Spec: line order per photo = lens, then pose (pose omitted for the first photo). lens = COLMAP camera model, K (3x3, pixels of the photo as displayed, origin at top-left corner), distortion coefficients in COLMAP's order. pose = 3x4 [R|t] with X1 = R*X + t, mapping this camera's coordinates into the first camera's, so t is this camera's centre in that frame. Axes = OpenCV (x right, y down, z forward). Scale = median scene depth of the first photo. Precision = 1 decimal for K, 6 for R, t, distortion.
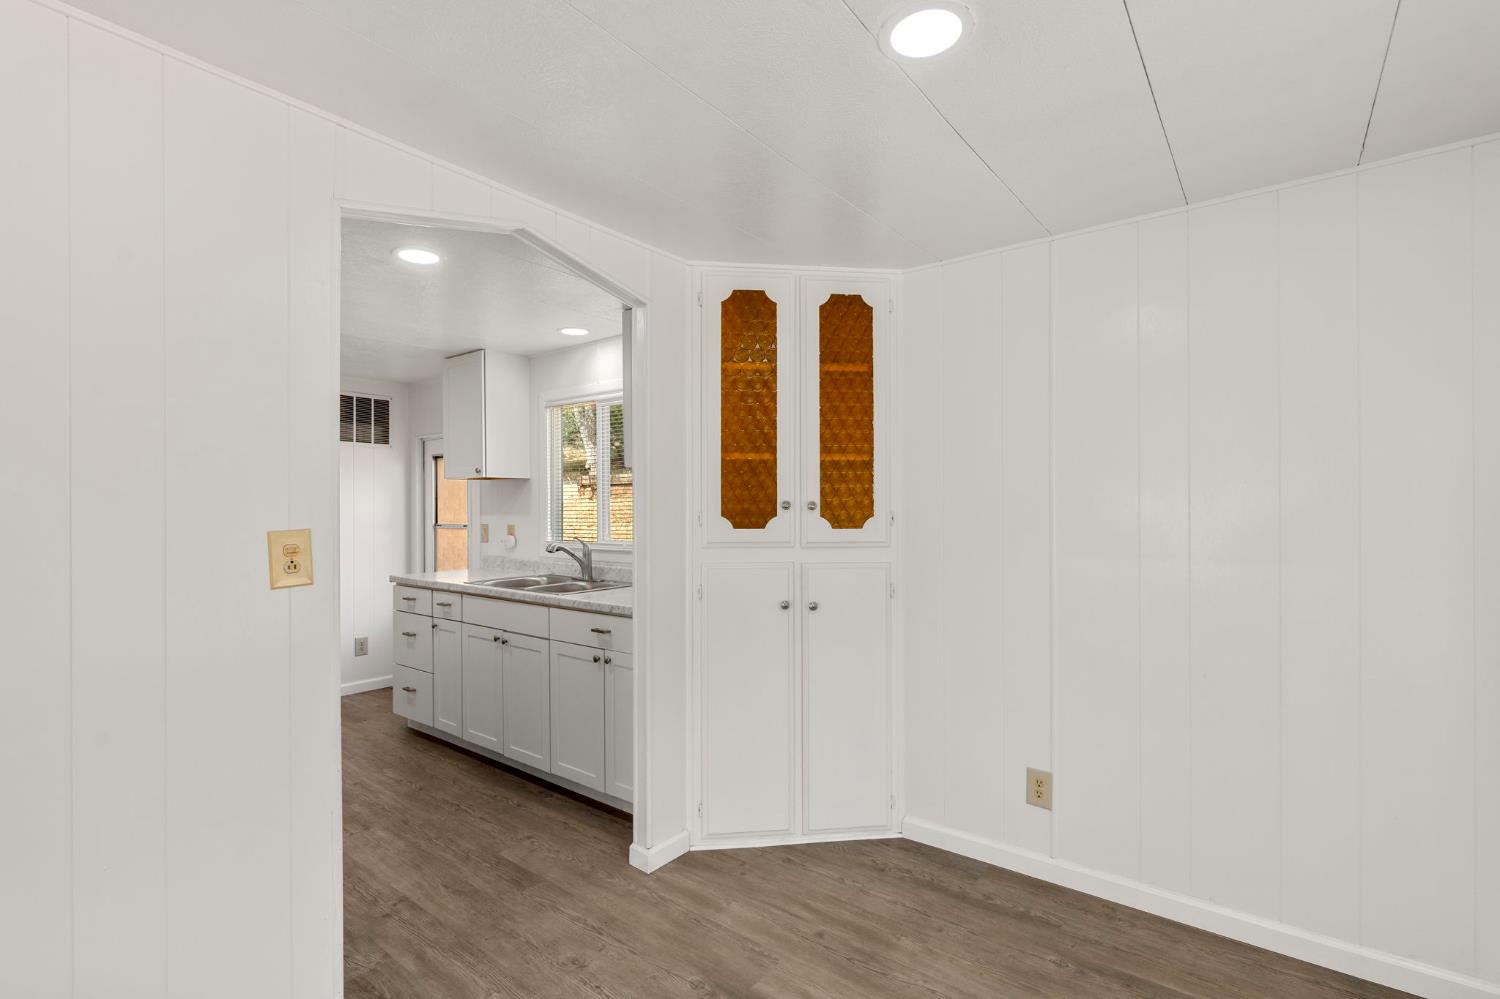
lens RADIAL K [[693.9, 0, 755.4], [0, 693.9, 499.2], [0, 0, 1]] dist [0.000162, 0.001876]
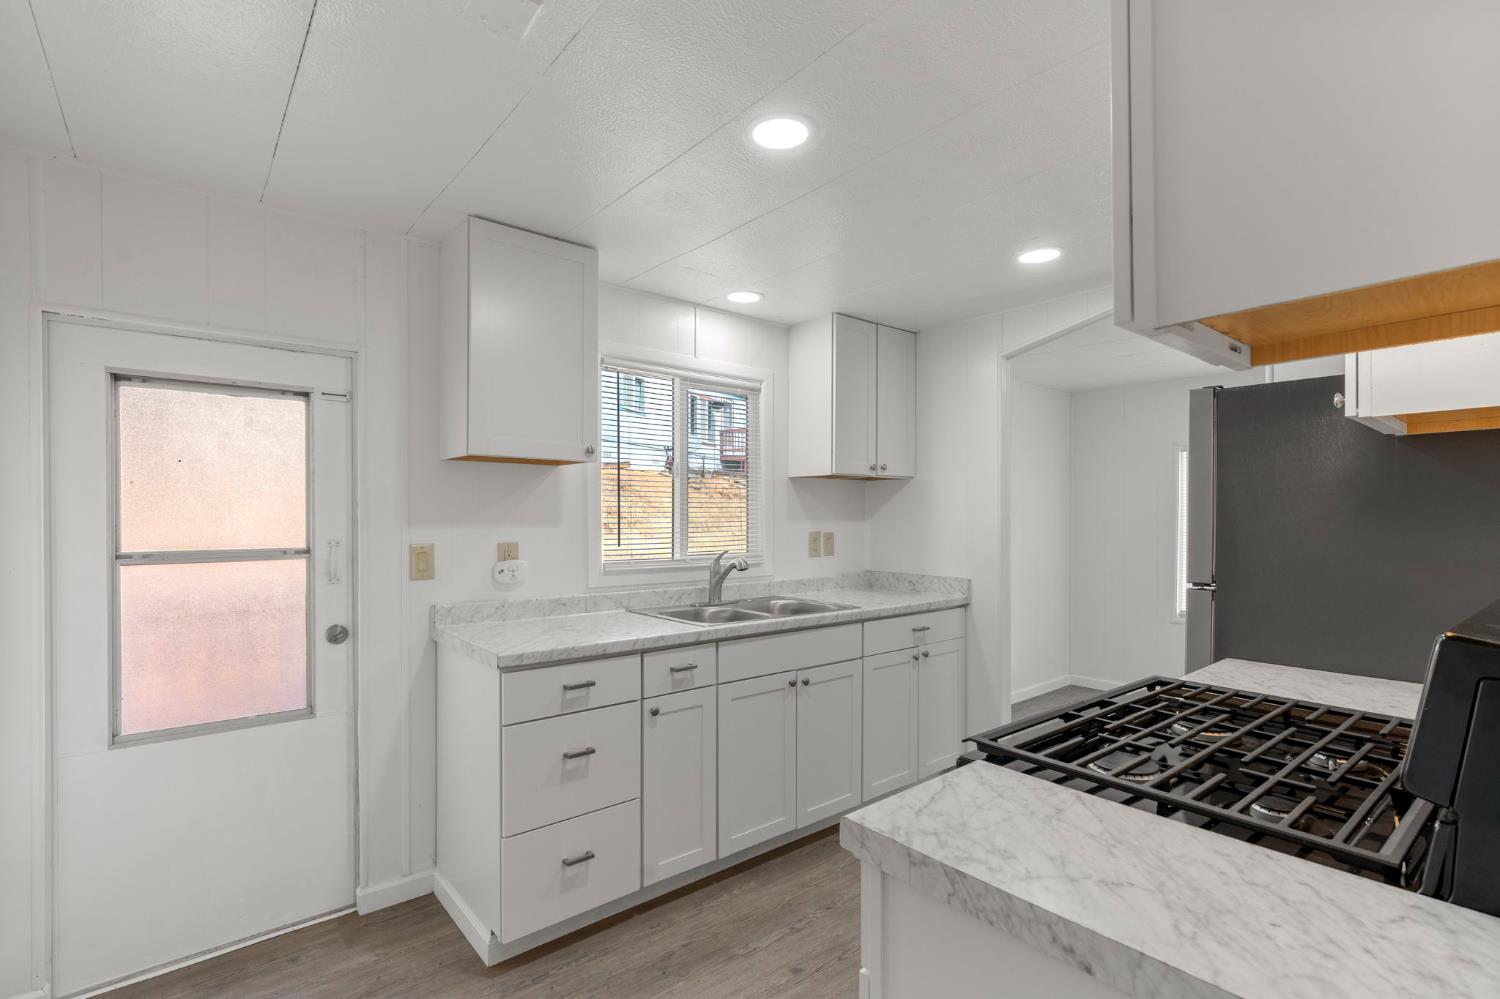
lens RADIAL K [[686.5, 0, 749.3], [0, 686.5, 523.6], [0, 0, 1]] dist [0.001621, 0.000435]
pose [[0.226667, -0.006133, 0.973953, -0.989357], [-0.008705, 0.999927, 0.008322, 0.016842], [-0.973934, -0.010364, 0.226597, 0.773837]]
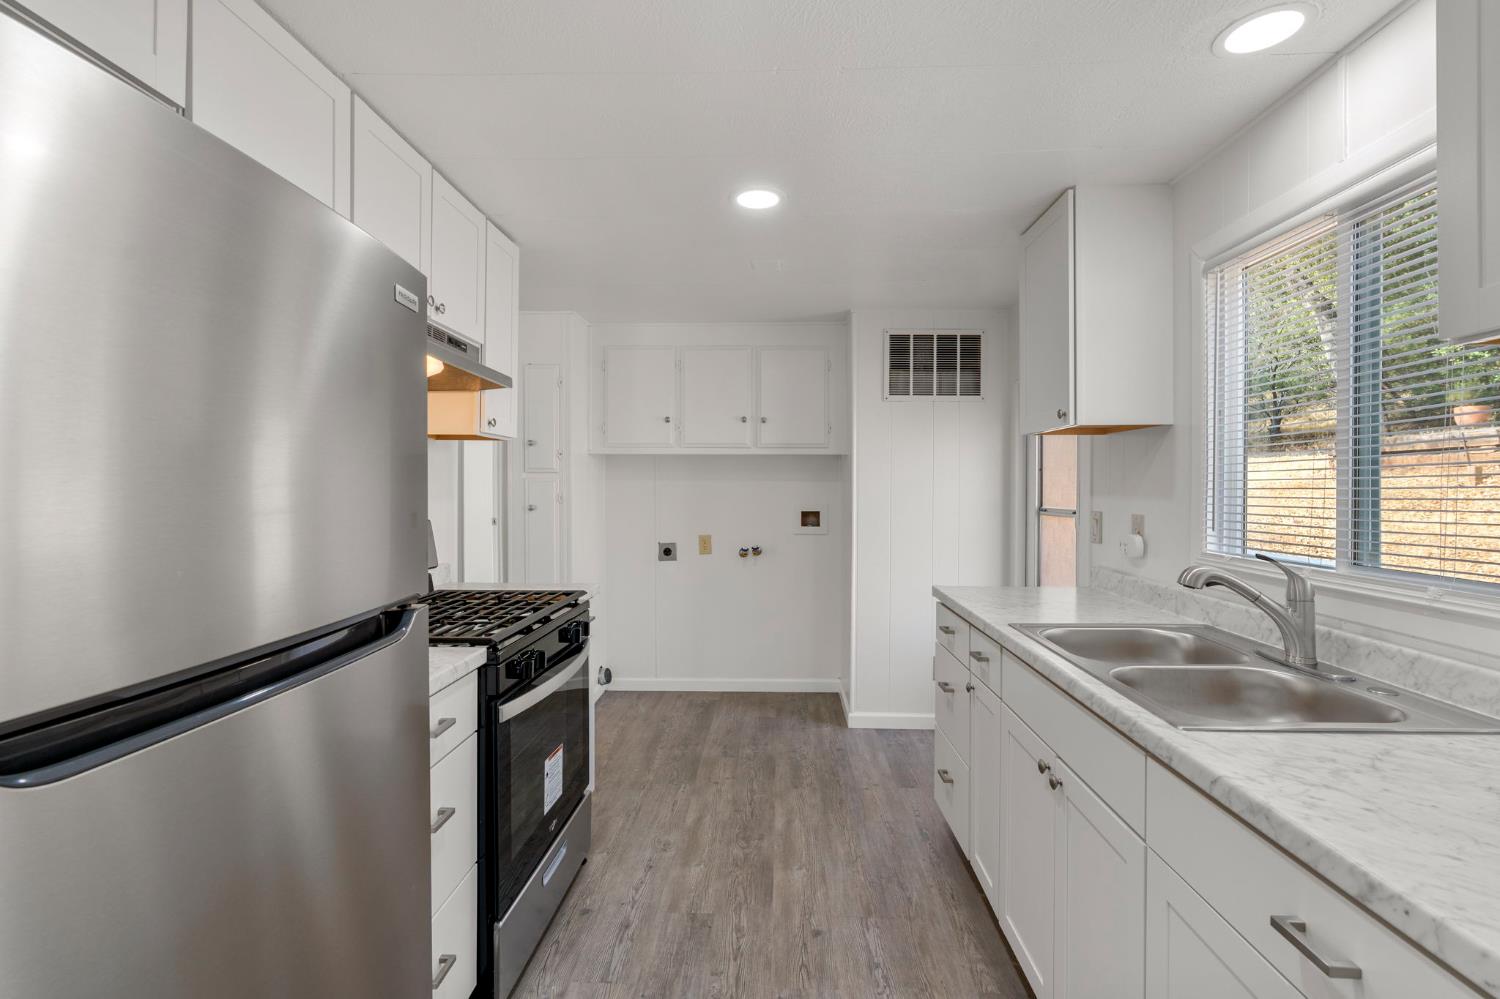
lens RADIAL K [[693.9, 0, 755.4], [0, 693.9, 499.2], [0, 0, 1]] dist [0.000162, 0.001876]
pose [[0.583917, 0.020201, -0.811562, -0.103884], [0.002910, 0.999632, 0.026976, 0.011033], [0.811808, -0.018113, 0.583643, 0.516829]]
